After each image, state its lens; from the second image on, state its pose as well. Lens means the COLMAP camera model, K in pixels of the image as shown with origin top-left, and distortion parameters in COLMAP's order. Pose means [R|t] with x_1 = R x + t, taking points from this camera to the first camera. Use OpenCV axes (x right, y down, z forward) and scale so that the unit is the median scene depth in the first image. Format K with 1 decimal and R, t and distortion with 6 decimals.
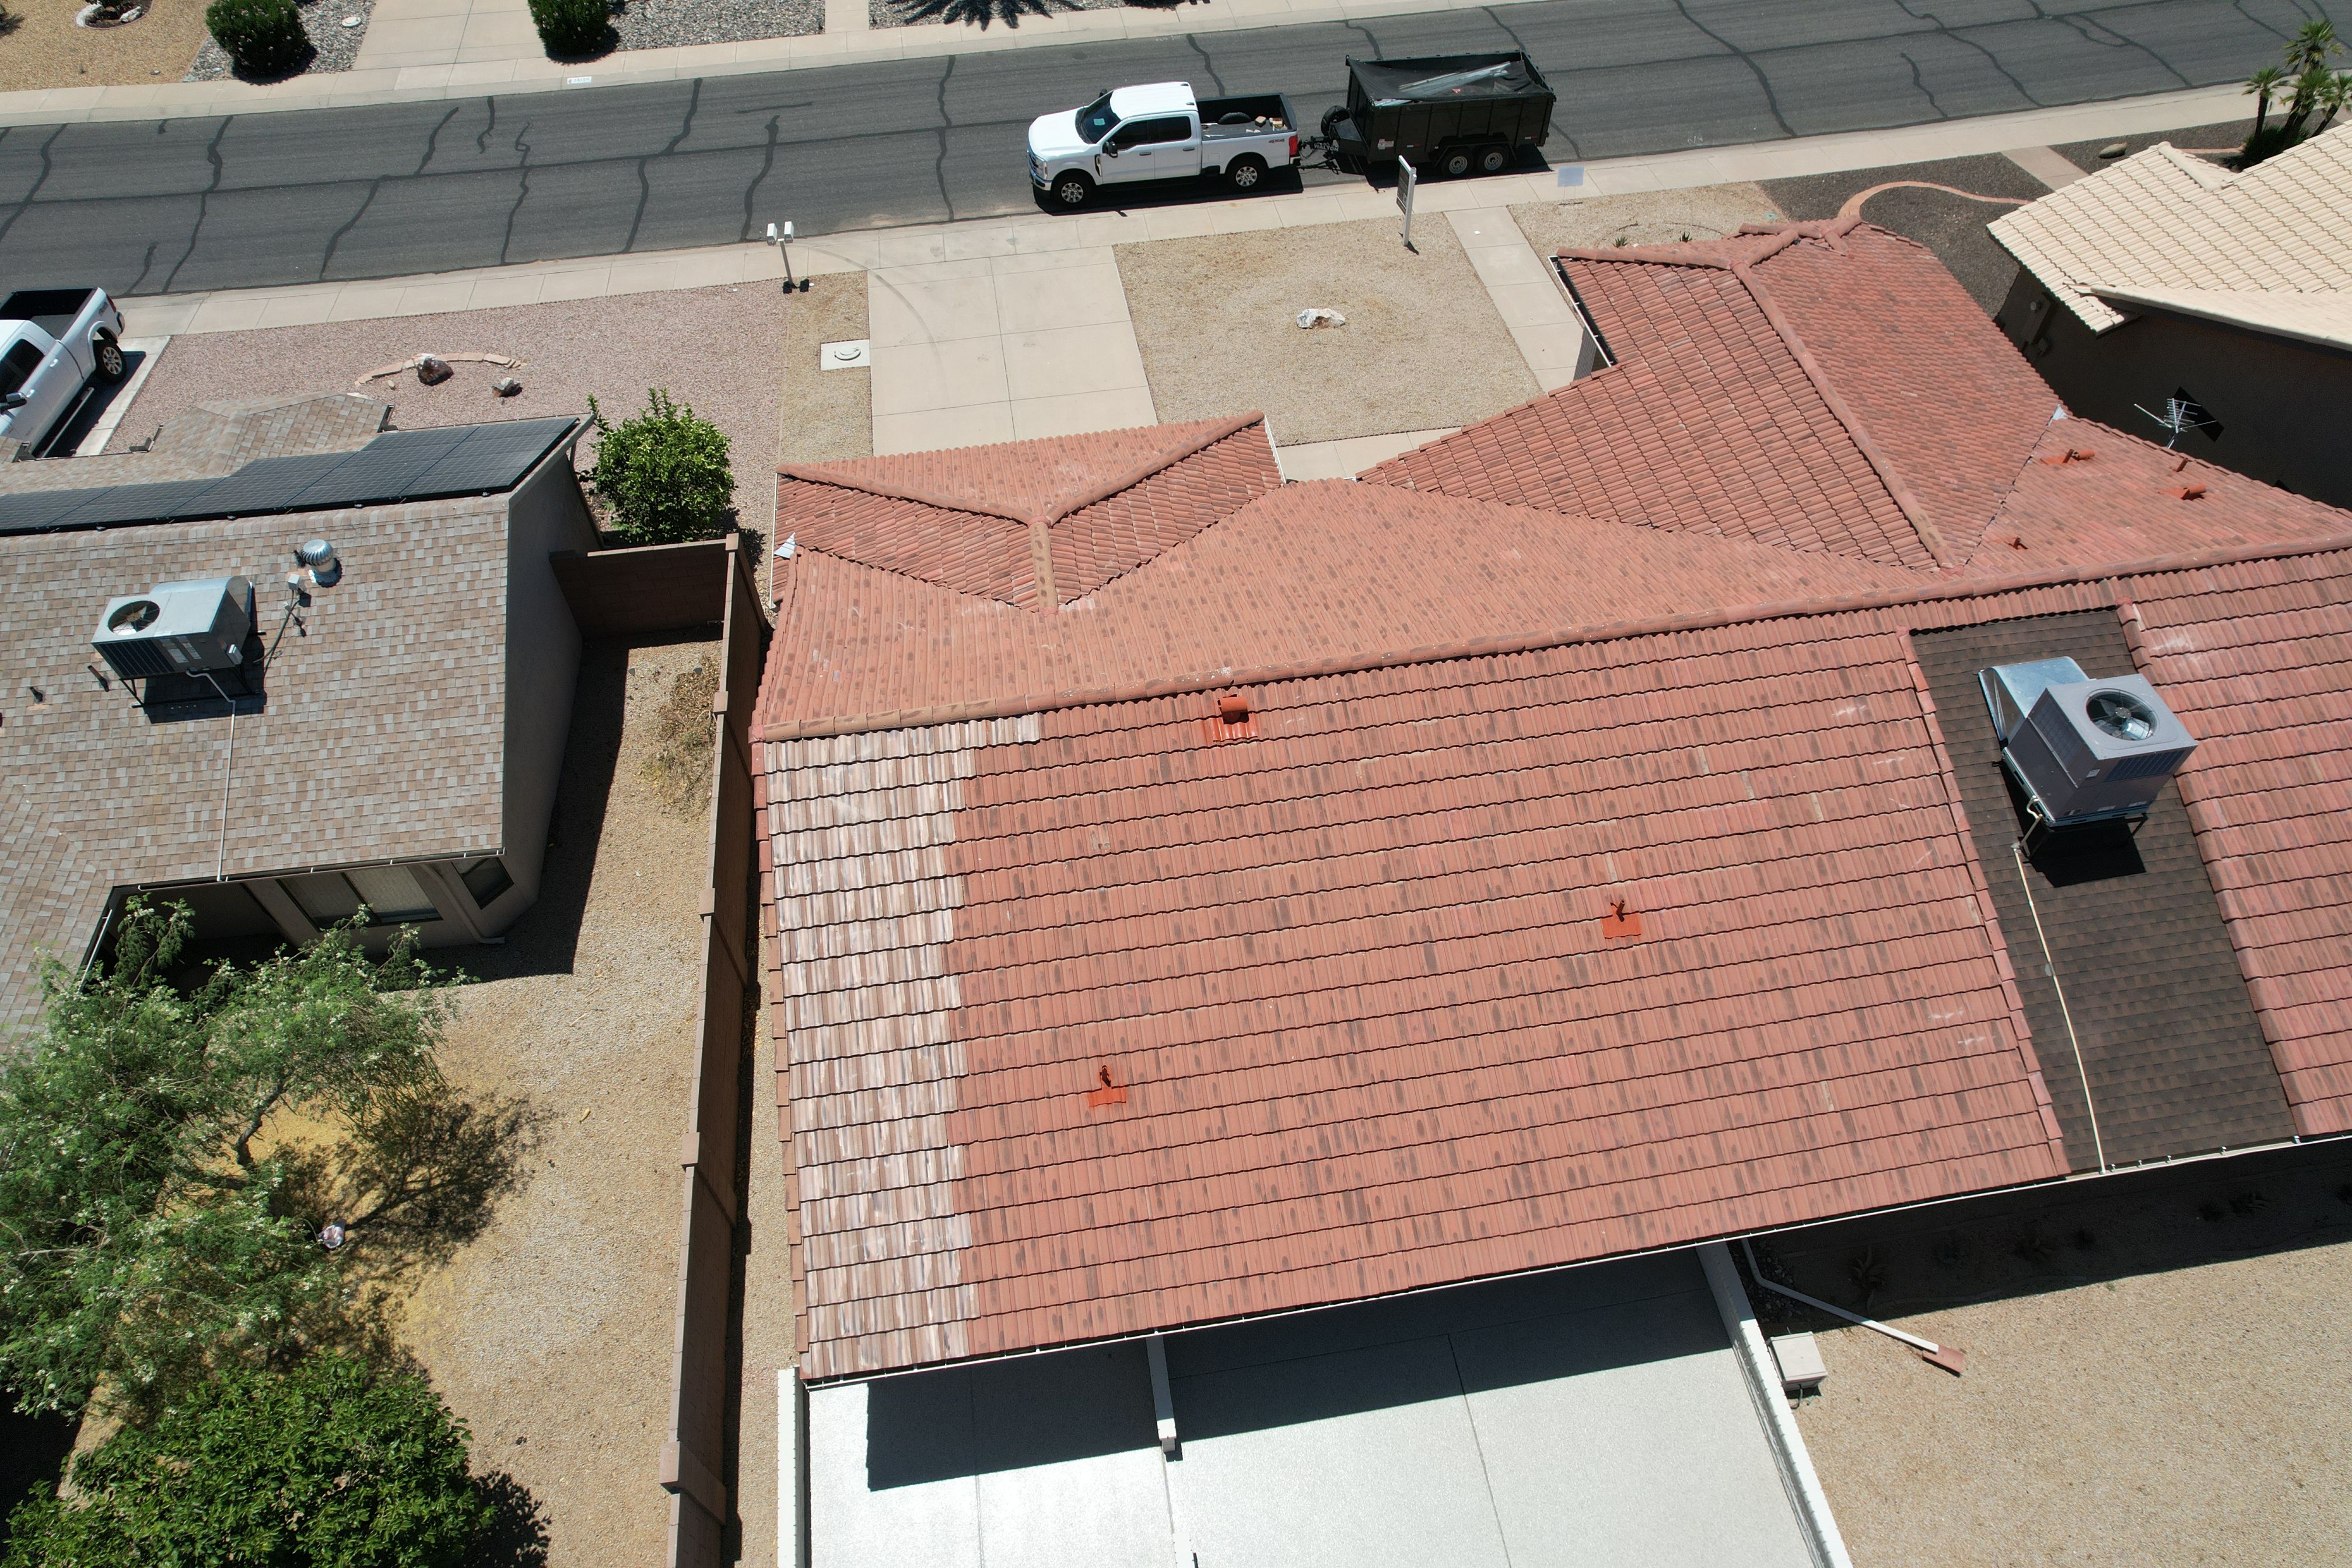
lens RADIAL K [[1497.9, 0, 1175.7], [0, 1497.9, 806.4], [0, 0, 1]] dist [-0.074770, 0.064542]
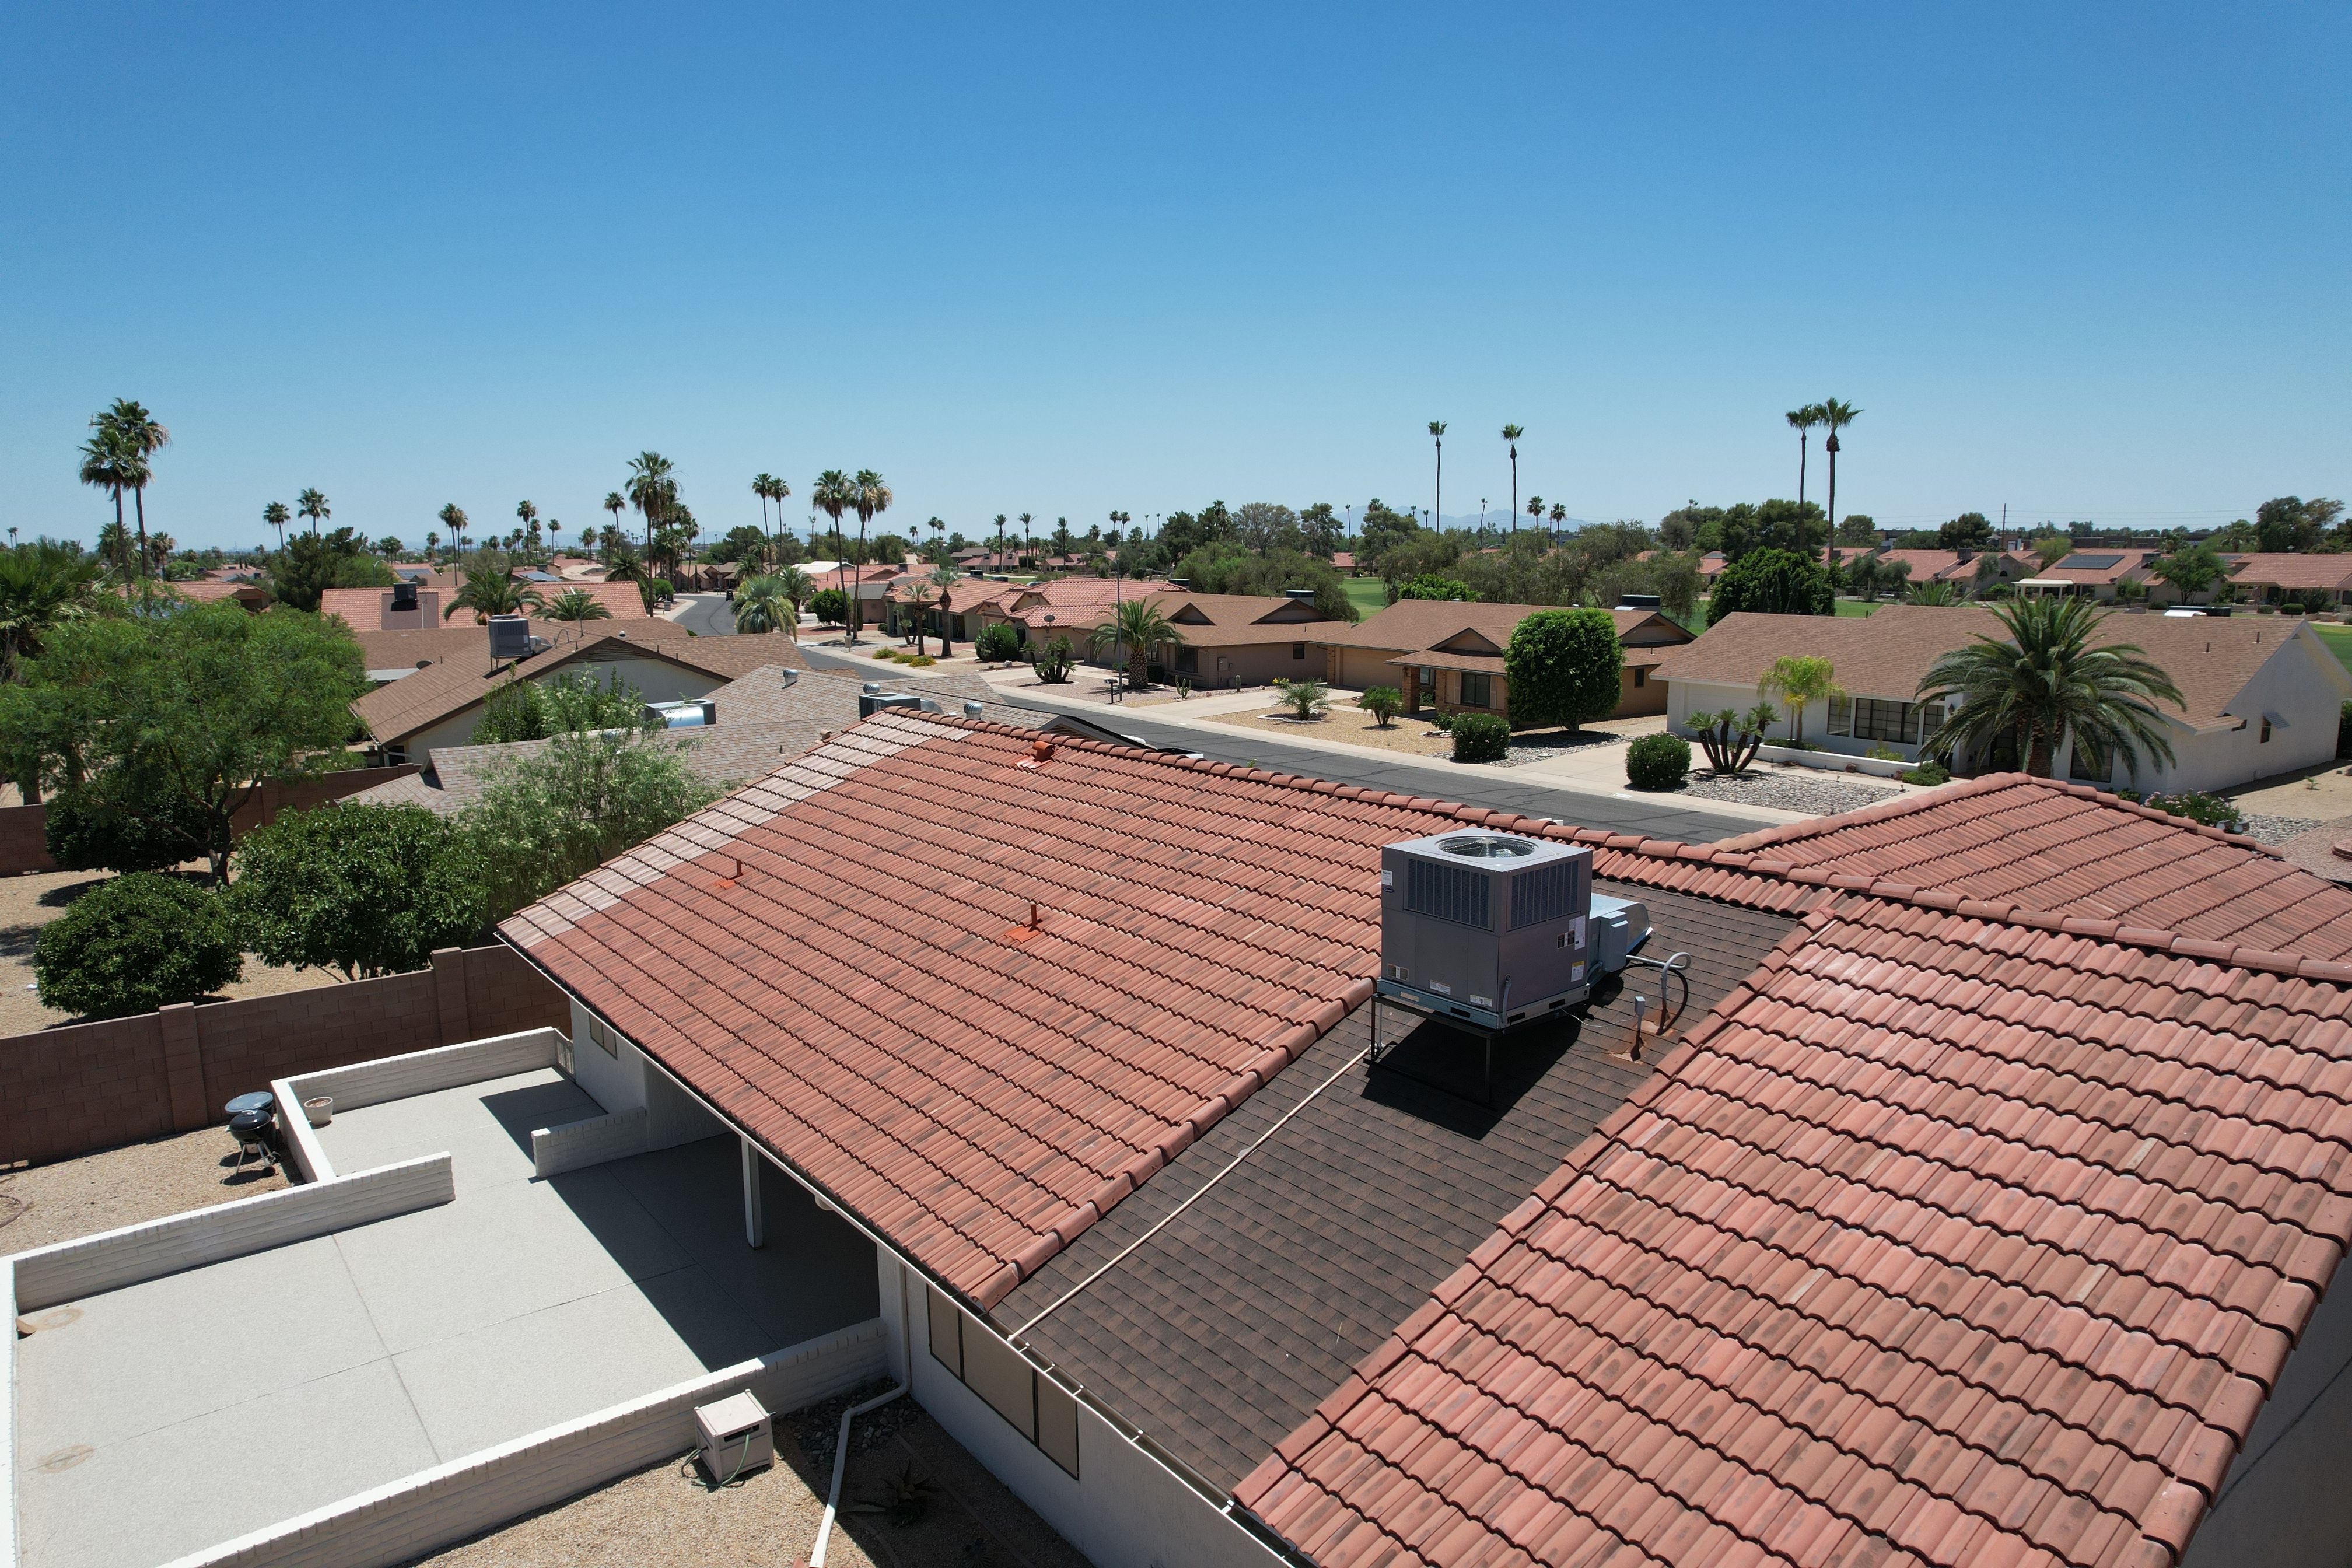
lens RADIAL K [[1497.9, 0, 1175.7], [0, 1497.9, 806.4], [0, 0, 1]] dist [-0.074770, 0.064542]
pose [[0.498386, 0.176995, -0.848696, 1.090084], [-0.671213, 0.698364, -0.248518, 0.184989], [0.548712, 0.693513, 0.466856, 0.538390]]
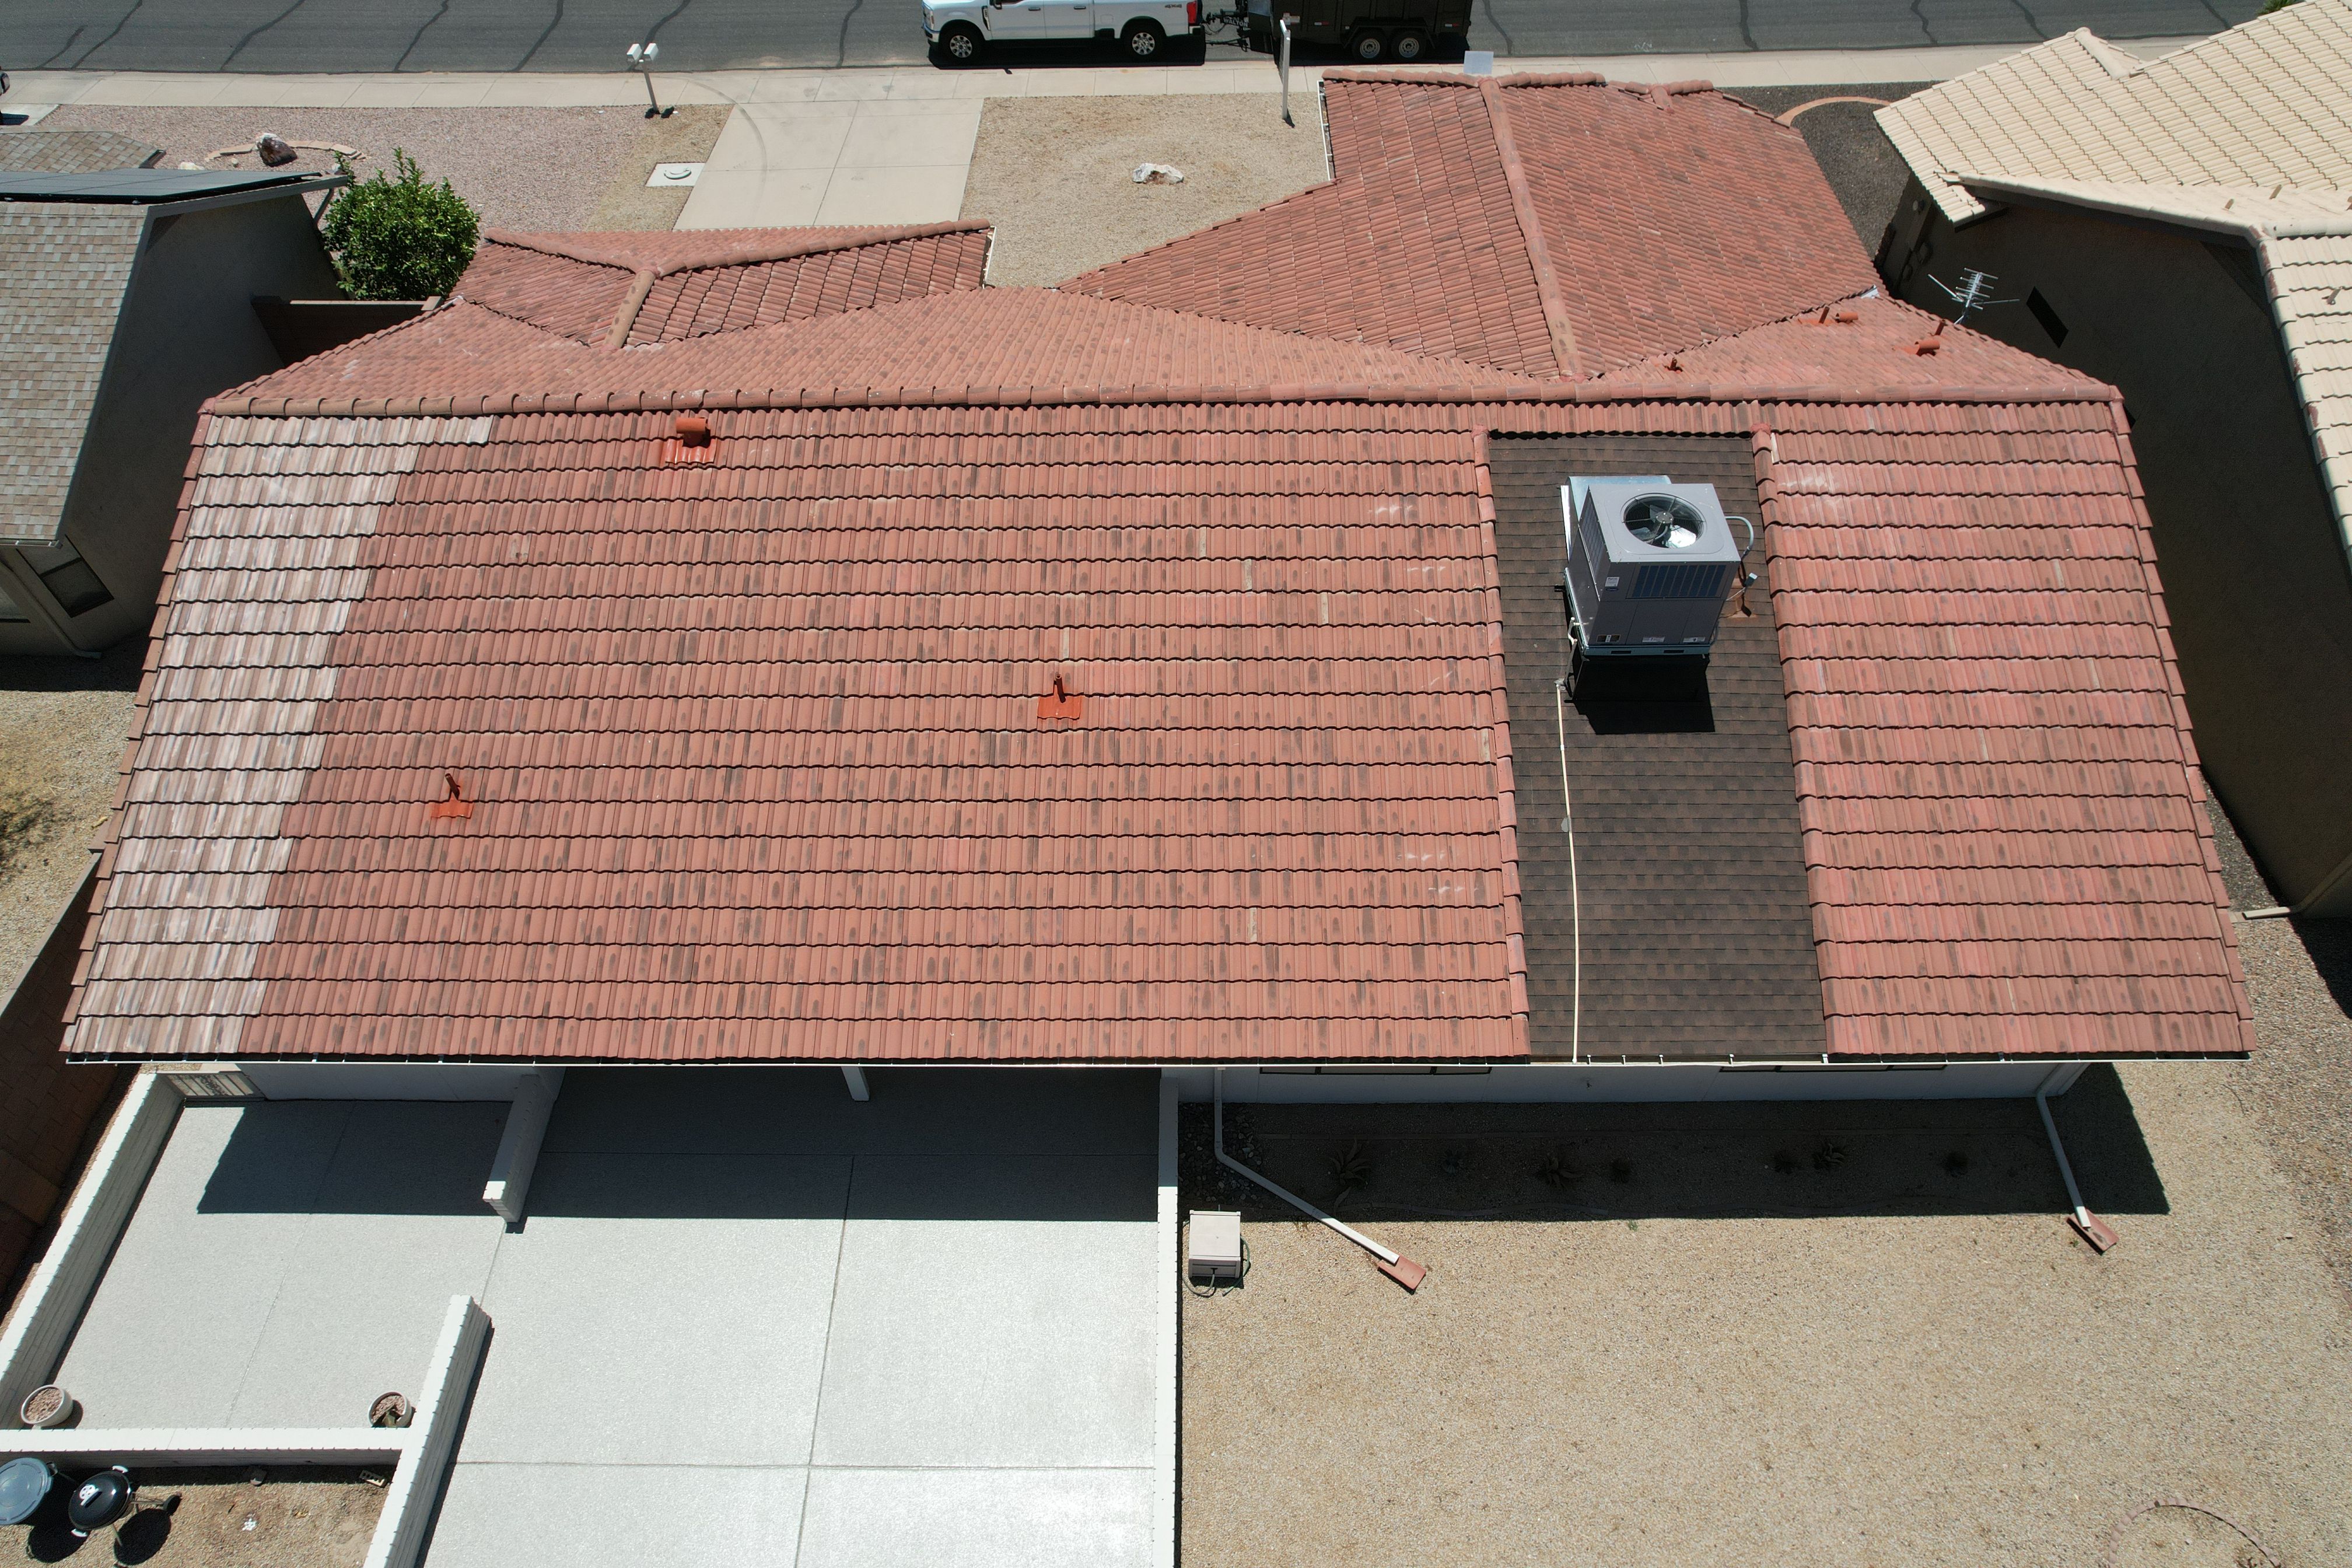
lens RADIAL K [[1497.9, 0, 1175.7], [0, 1497.9, 806.4], [0, 0, 1]] dist [-0.074770, 0.064542]
pose [[0.987098, 0.124241, -0.101000, 0.444359], [-0.125451, 0.992084, -0.005687, 0.129540], [0.099494, 0.018284, 0.994870, 0.125839]]
